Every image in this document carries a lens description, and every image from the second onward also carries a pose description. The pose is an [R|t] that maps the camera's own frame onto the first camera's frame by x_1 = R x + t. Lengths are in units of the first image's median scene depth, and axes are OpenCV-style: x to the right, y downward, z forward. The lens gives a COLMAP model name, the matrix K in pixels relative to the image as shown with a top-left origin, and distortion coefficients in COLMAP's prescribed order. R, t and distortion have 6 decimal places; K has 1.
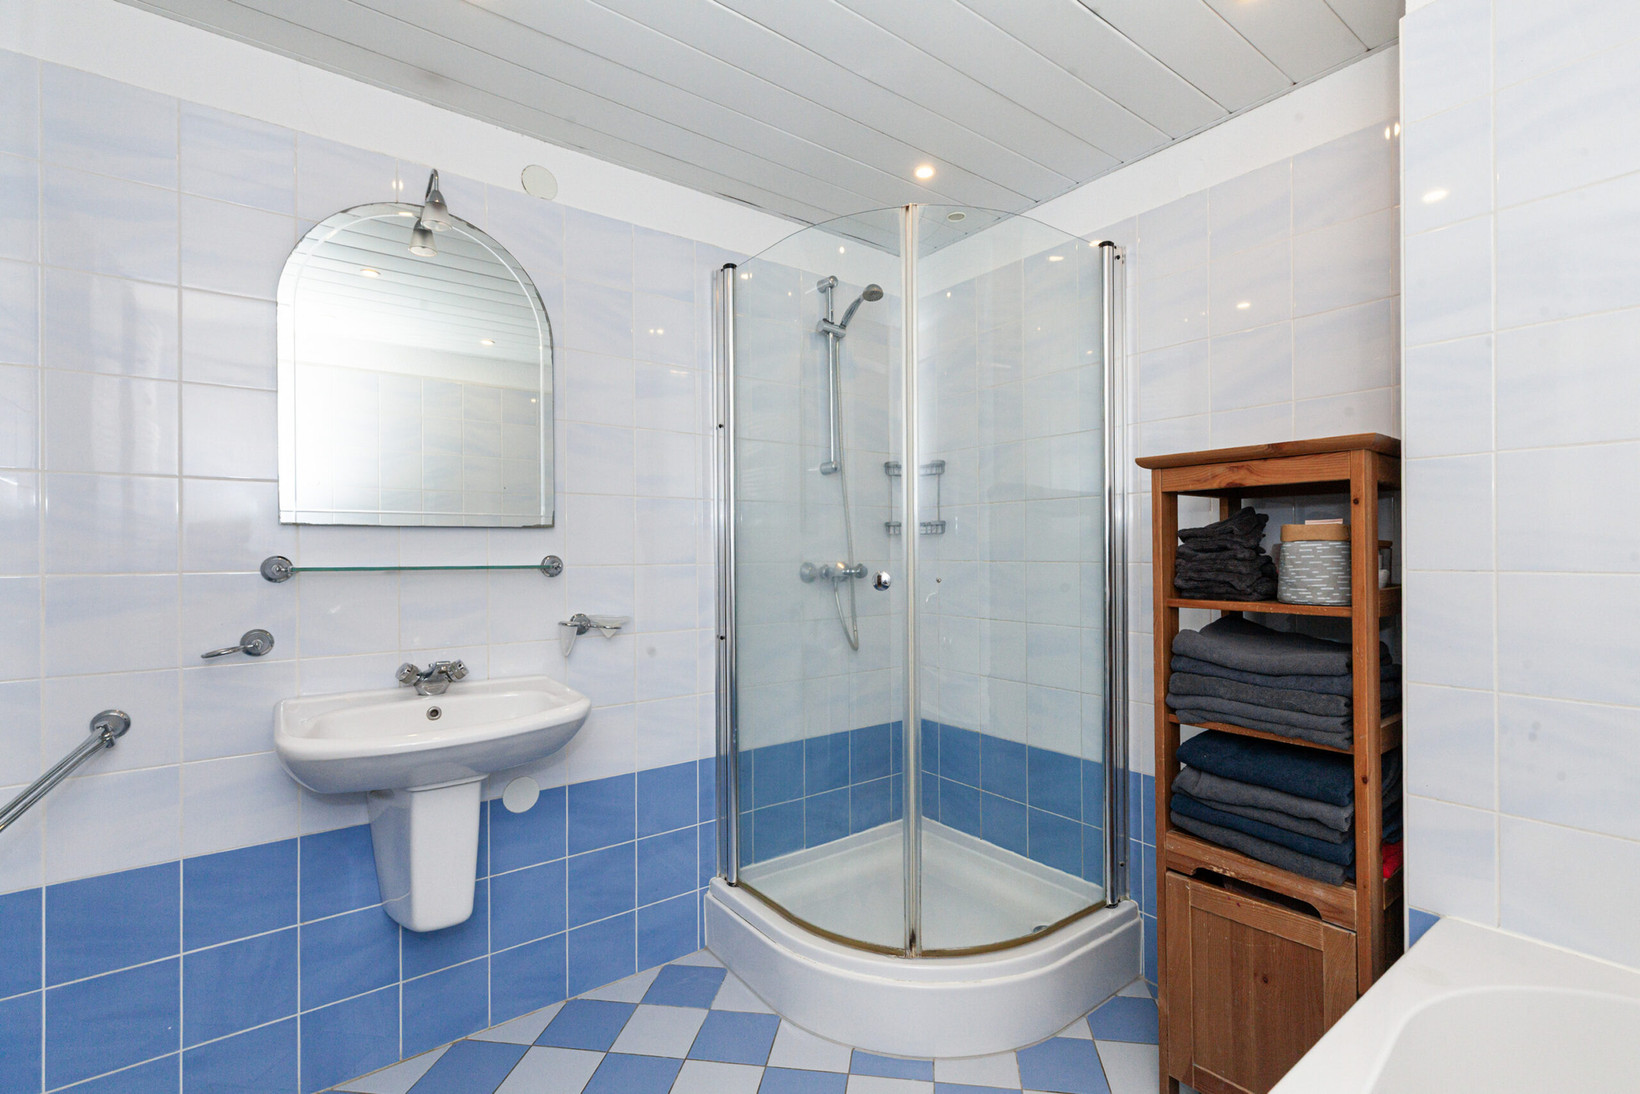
lens RADIAL K [[743.3, 0, 819.1], [0, 743.3, 549.5], [0, 0, 1]] dist [0.001147, 0.000090]
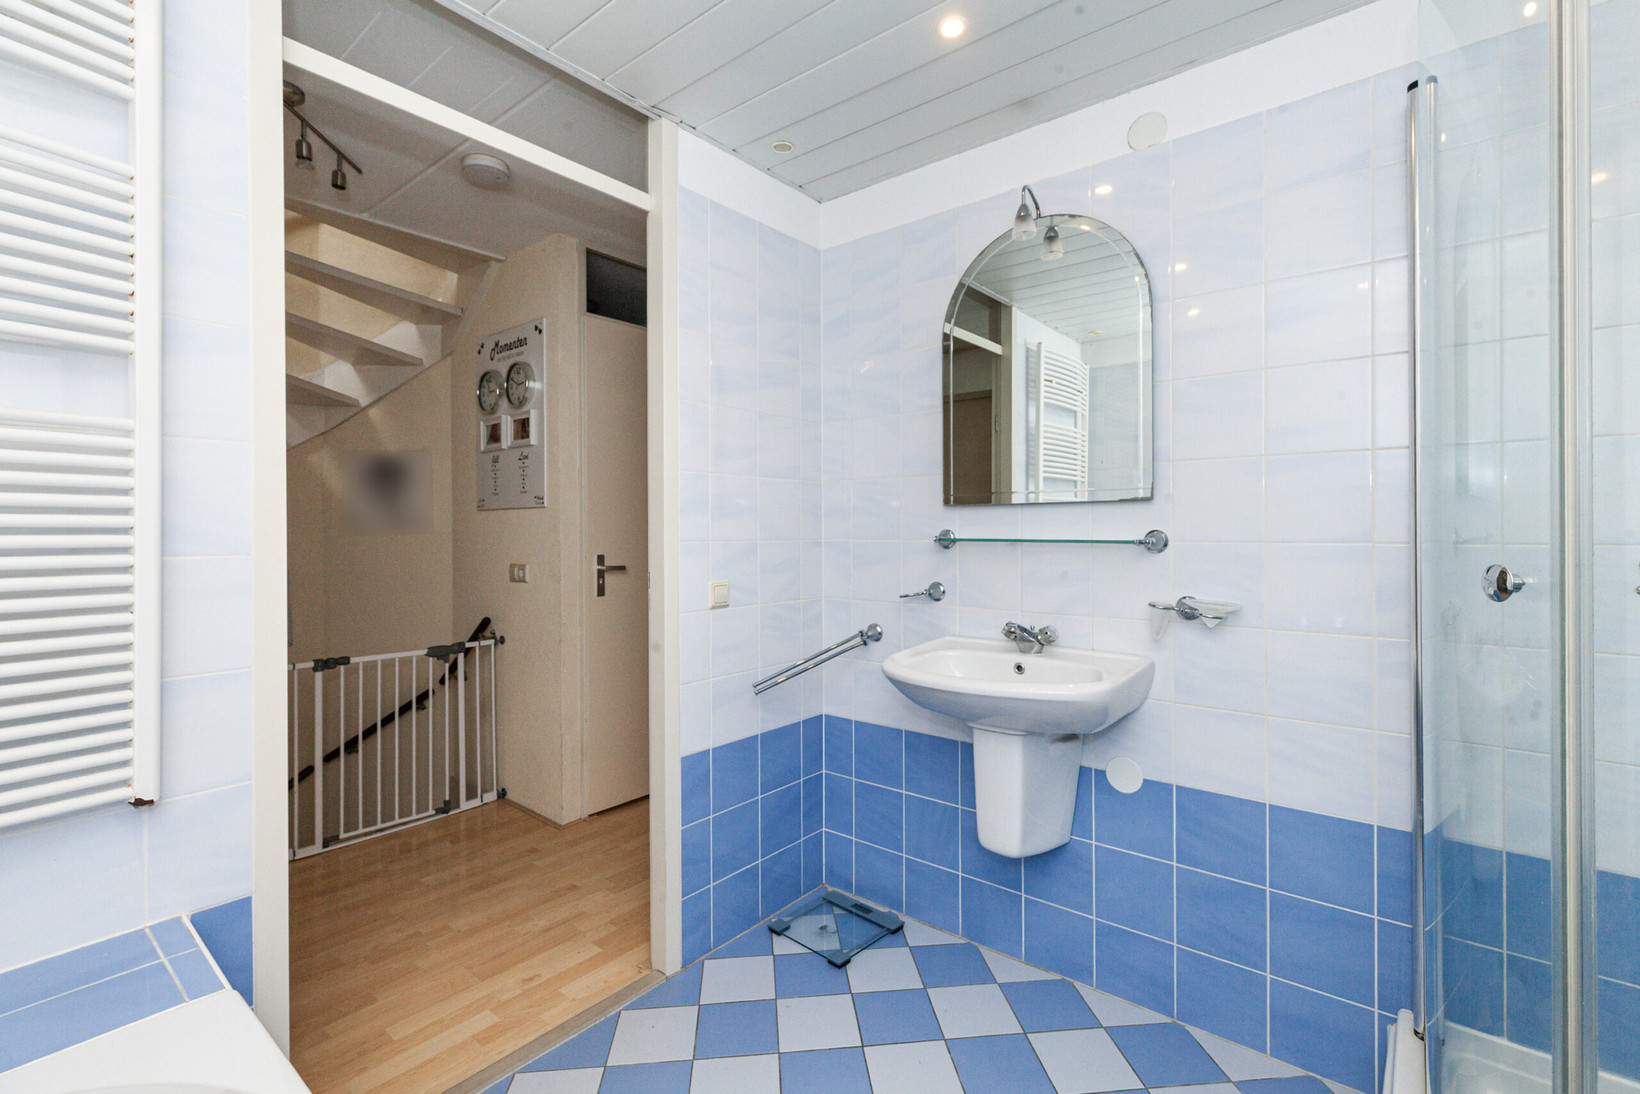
lens RADIAL K [[743.3, 0, 770.6], [0, 743.3, 533.2], [0, 0, 1]] dist [0.001147, 0.000090]
pose [[0.213232, 0.010213, -0.976948, 0.503095], [0.005431, 0.999918, 0.011639, -0.001547], [0.976986, -0.007788, 0.213159, 0.381724]]
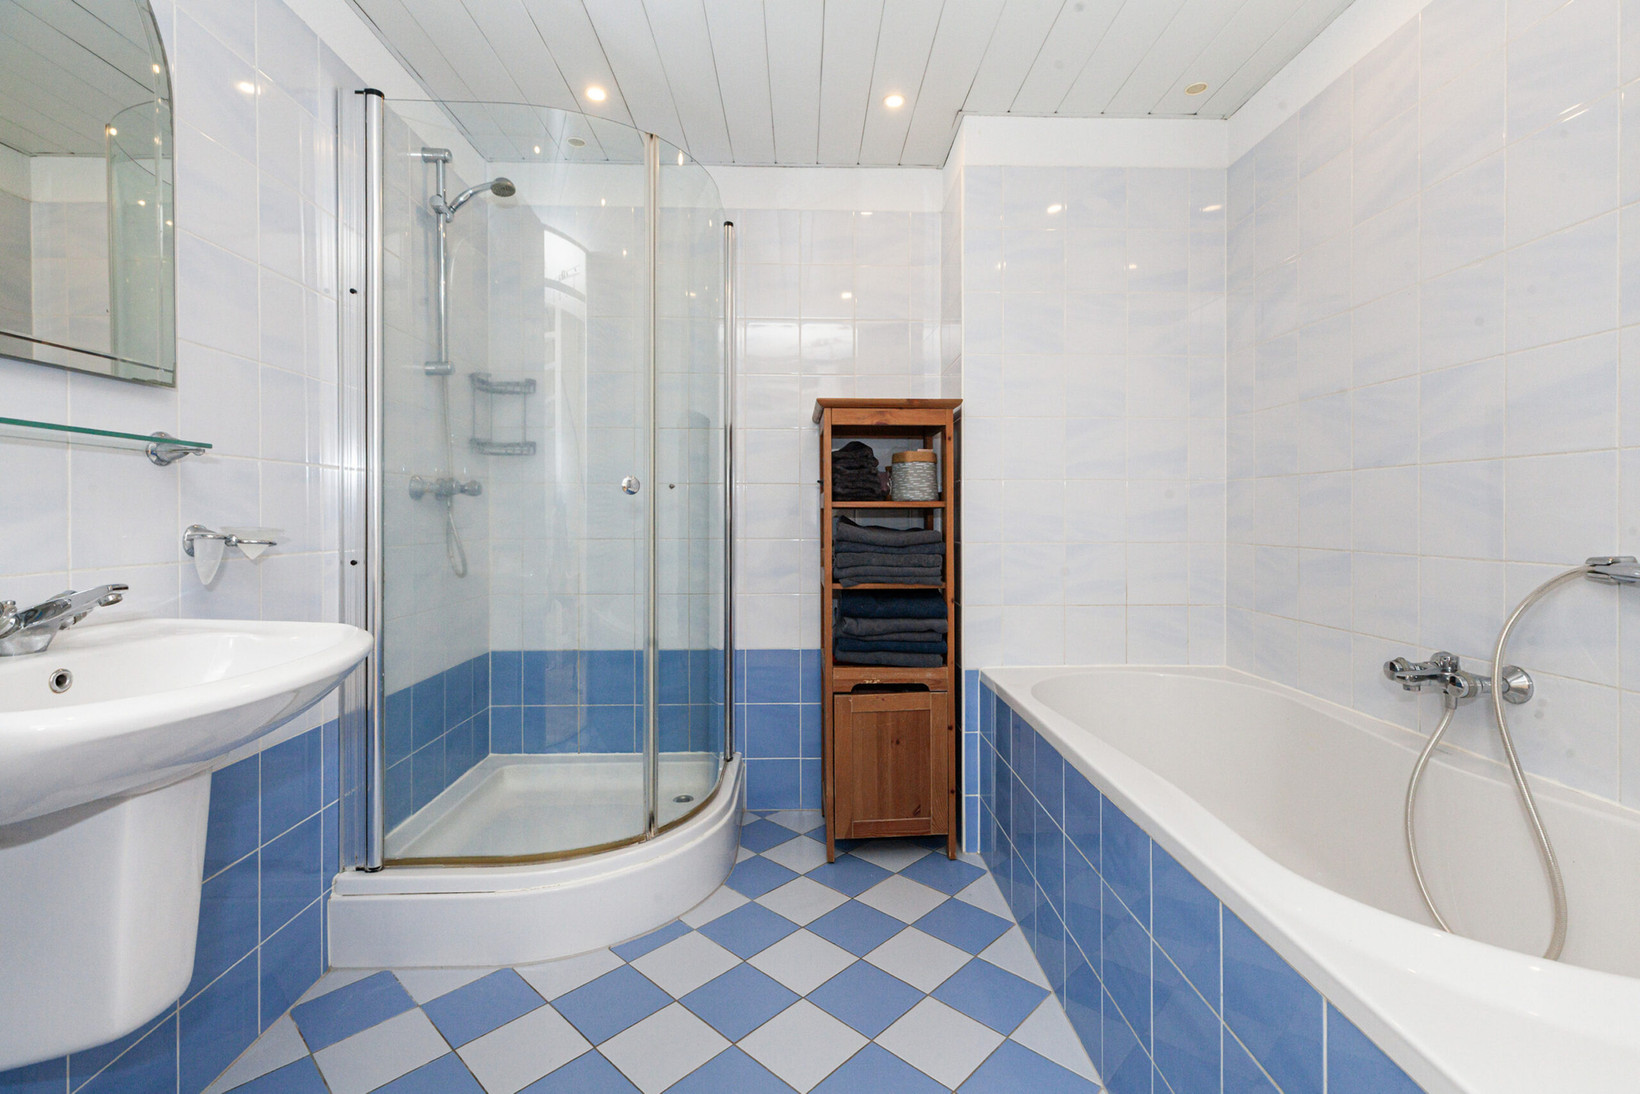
lens RADIAL K [[743.3, 0, 827.8], [0, 743.3, 512.7], [0, 0, 1]] dist [0.001147, 0.000090]
pose [[0.575758, 0.009164, 0.817569, -0.627328], [-0.007803, 0.999953, -0.005713, 0.088397], [-0.817583, -0.003090, 0.575803, 0.185488]]
